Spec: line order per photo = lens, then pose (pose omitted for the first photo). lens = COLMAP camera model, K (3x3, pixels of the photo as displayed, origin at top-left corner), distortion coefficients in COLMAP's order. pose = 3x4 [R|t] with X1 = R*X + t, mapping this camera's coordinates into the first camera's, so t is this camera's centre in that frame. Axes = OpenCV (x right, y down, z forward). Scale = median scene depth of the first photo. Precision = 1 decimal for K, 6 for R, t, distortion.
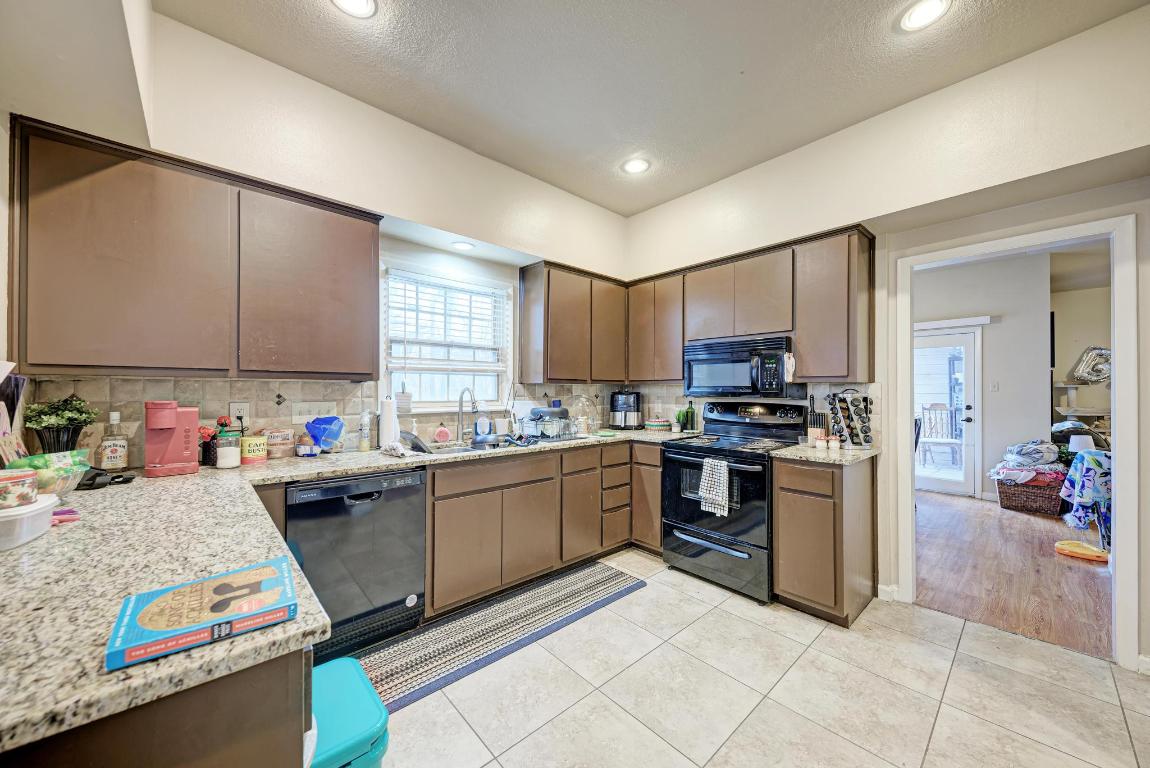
lens RADIAL K [[411.6, 0, 578.8], [0, 411.6, 387.0], [0, 0, 1]] dist [0.010026, -0.004814]
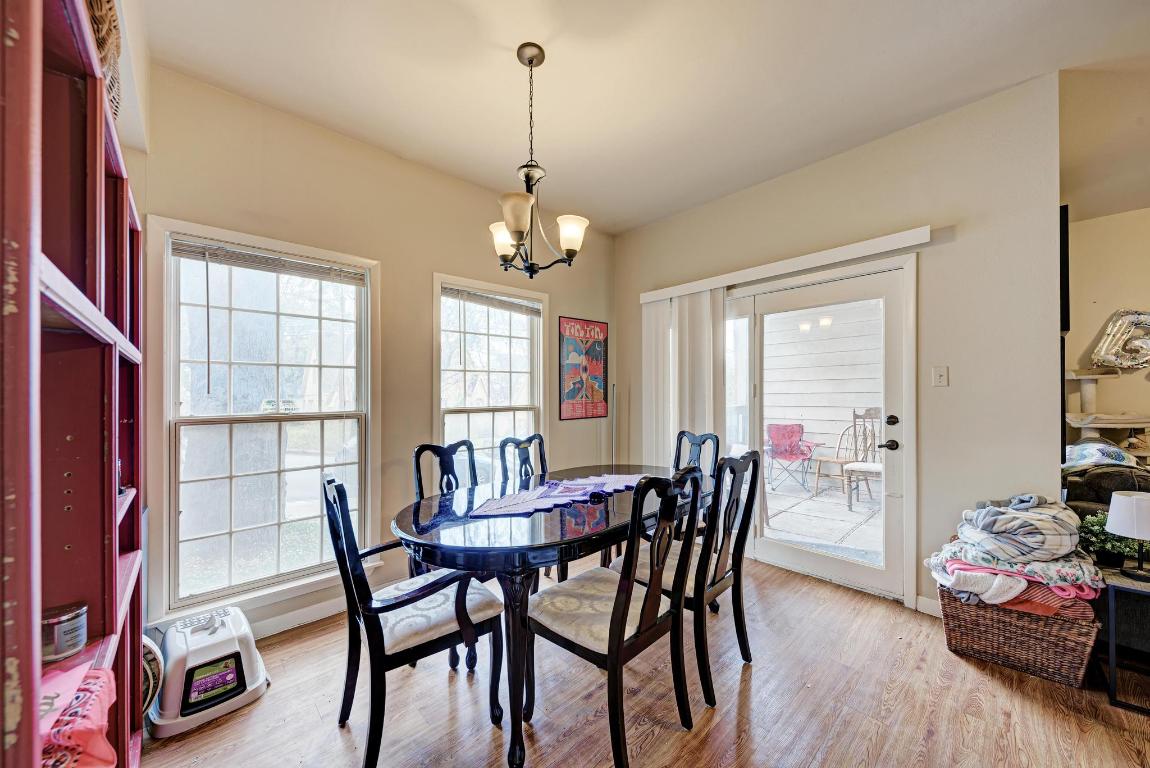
lens RADIAL K [[411.6, 0, 586.8], [0, 411.6, 395.8], [0, 0, 1]] dist [0.010026, -0.004814]
pose [[0.999815, -0.011975, 0.015022, 0.962333], [0.011778, 0.999844, 0.013161, 0.017399], [-0.015177, -0.012981, 0.999801, 0.866840]]
